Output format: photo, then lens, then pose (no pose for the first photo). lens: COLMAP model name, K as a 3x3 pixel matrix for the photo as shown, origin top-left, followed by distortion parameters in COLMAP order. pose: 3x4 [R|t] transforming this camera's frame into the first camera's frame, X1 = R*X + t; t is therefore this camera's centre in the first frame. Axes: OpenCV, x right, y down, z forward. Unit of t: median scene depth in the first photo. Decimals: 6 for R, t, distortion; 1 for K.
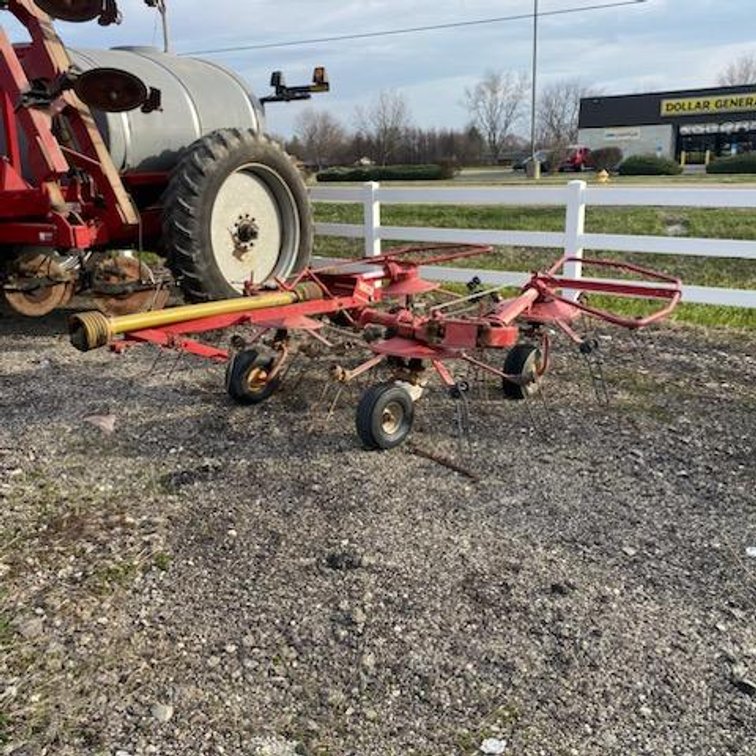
lens RADIAL K [[768.6, 0, 377.5], [0, 768.6, 390.3], [0, 0, 1]] dist [0.017961, 0.000328]
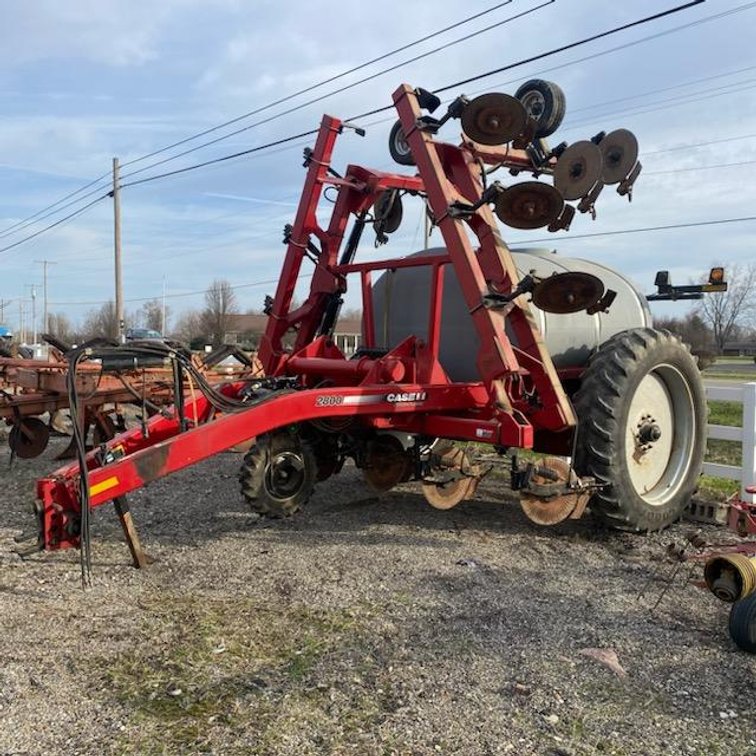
lens RADIAL K [[768.6, 0, 377.5], [0, 768.6, 390.3], [0, 0, 1]] dist [0.017961, 0.000328]
pose [[0.961488, 0.046954, -0.270808, -0.258509], [-0.107126, 0.971399, -0.211917, -0.027045], [0.253112, 0.232766, 0.939018, 0.034347]]
